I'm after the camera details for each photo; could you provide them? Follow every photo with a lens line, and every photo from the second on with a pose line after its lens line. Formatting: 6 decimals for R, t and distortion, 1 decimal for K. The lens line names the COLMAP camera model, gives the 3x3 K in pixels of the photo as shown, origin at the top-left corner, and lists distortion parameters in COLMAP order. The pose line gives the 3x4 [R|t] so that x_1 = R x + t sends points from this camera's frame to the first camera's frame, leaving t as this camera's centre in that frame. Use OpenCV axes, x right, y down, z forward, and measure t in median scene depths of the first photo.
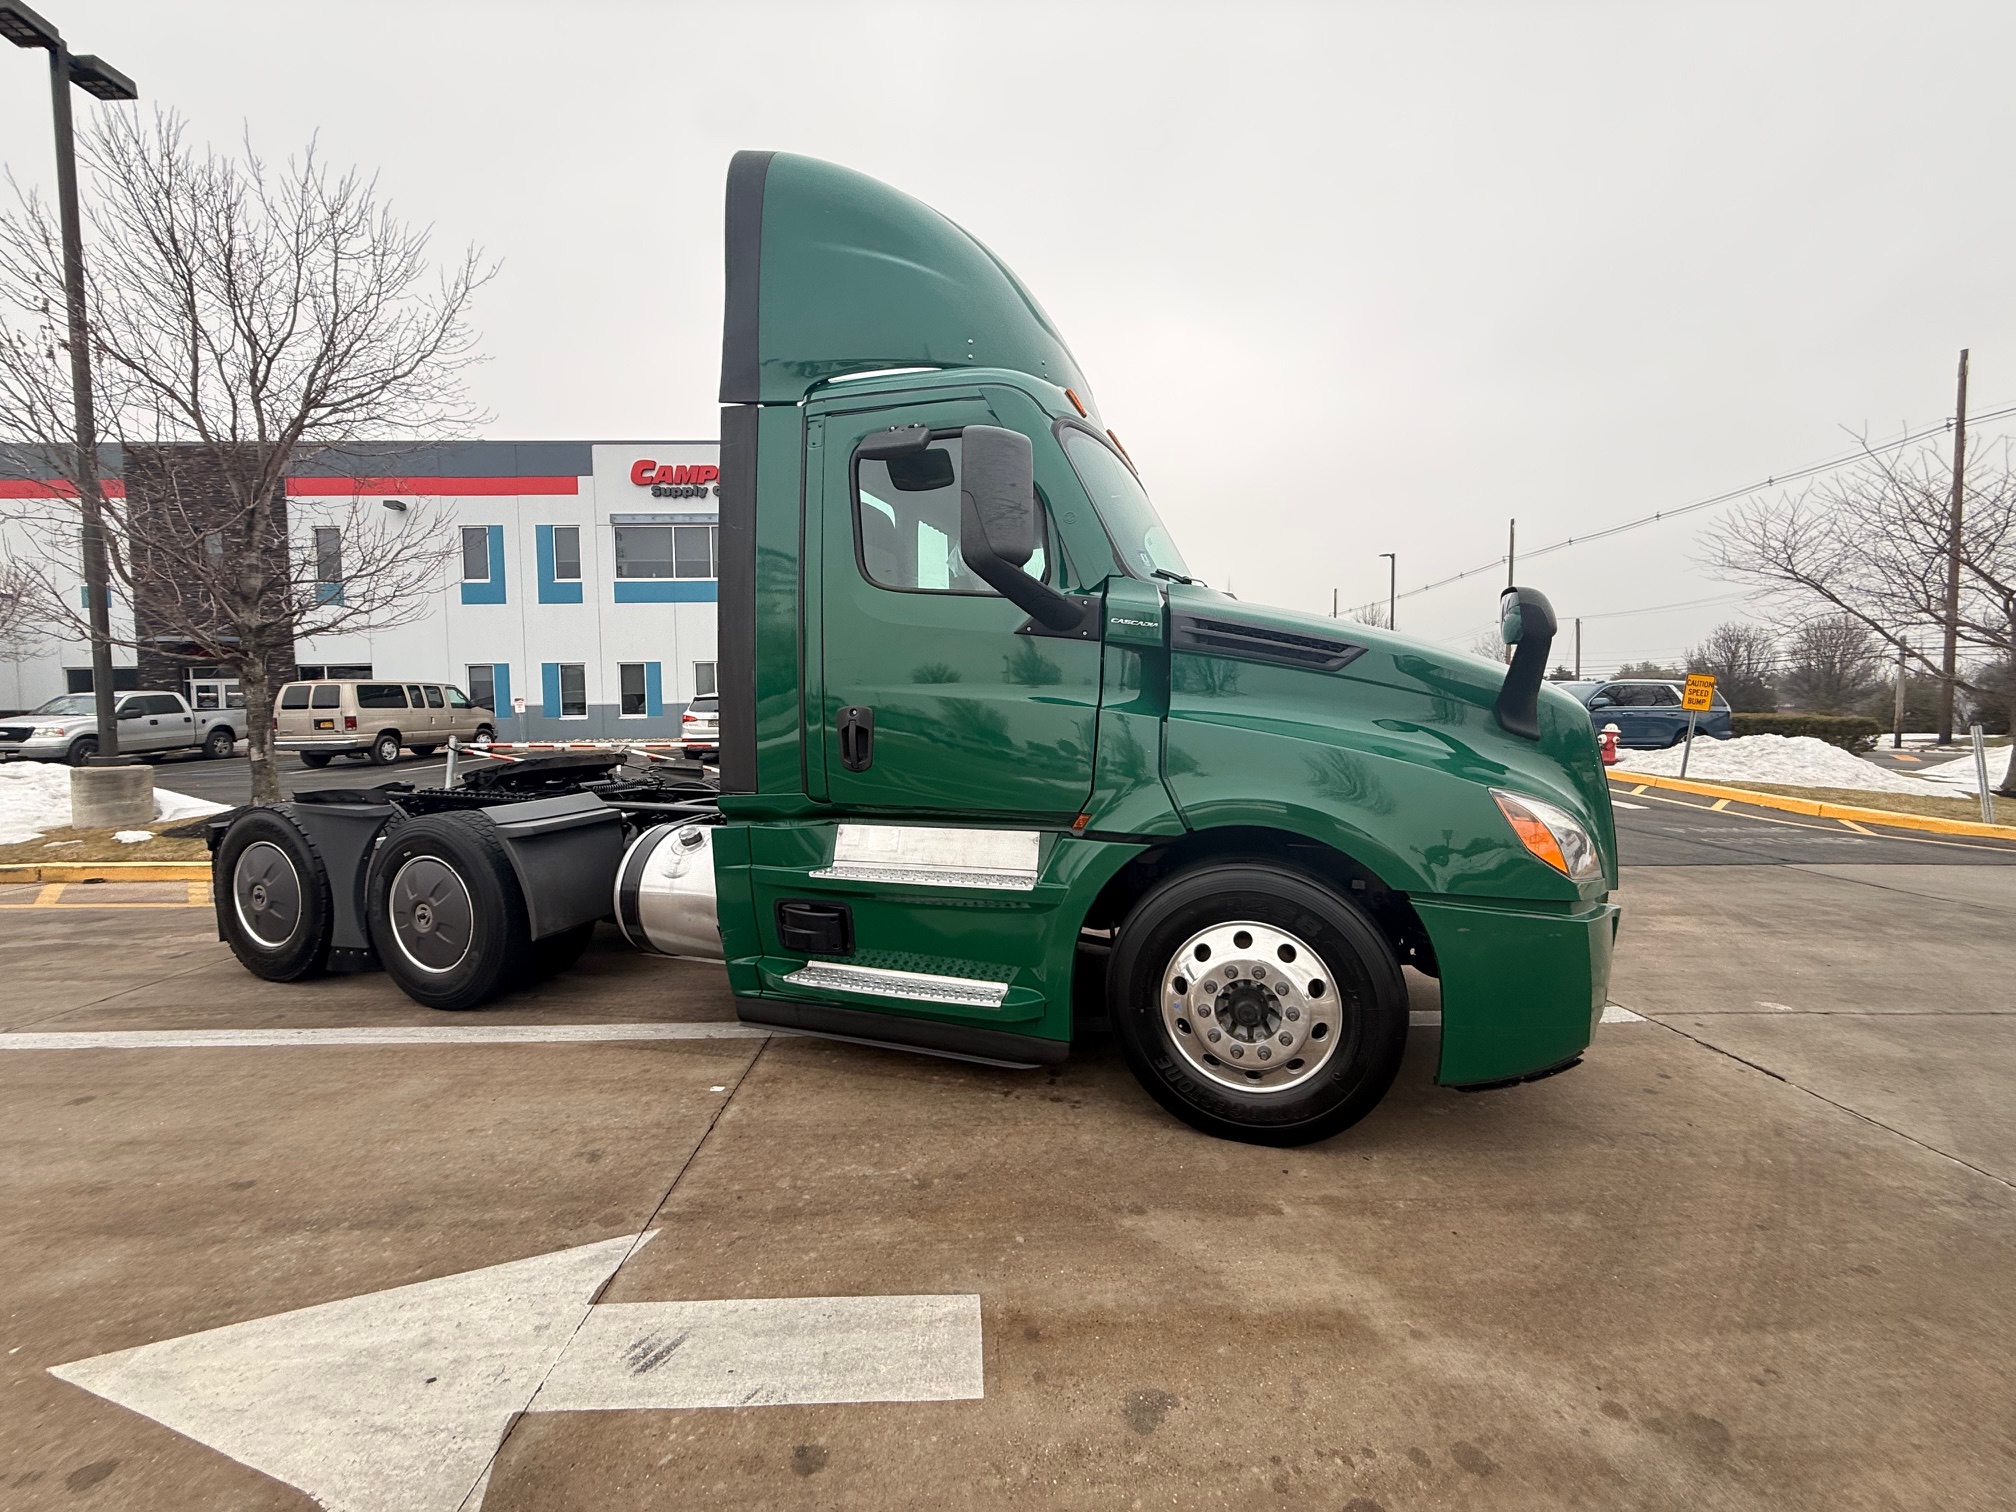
lens RADIAL K [[800.5, 0, 1001.5], [0, 800.5, 767.8], [0, 0, 1]] dist [0.000650, 0.000375]
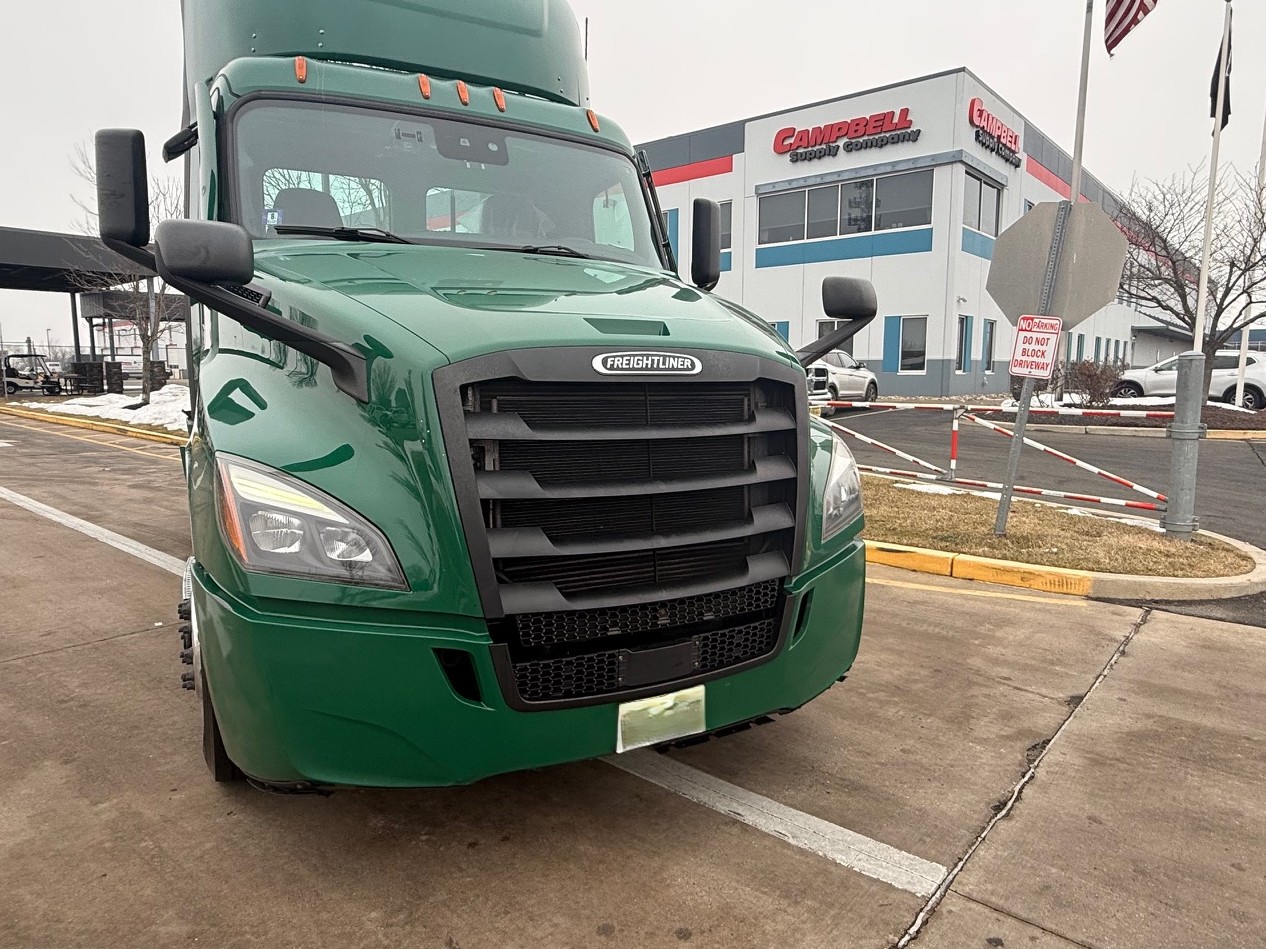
lens RADIAL K [[813.4, 0, 633.0], [0, 813.4, 474.5], [0, 0, 1]] dist [-0.001623, -0.001585]
pose [[0.735685, 0.098414, -0.670136, 0.166193], [-0.061154, 0.994998, 0.078987, -0.004307], [0.674557, -0.017128, 0.738024, 0.068989]]
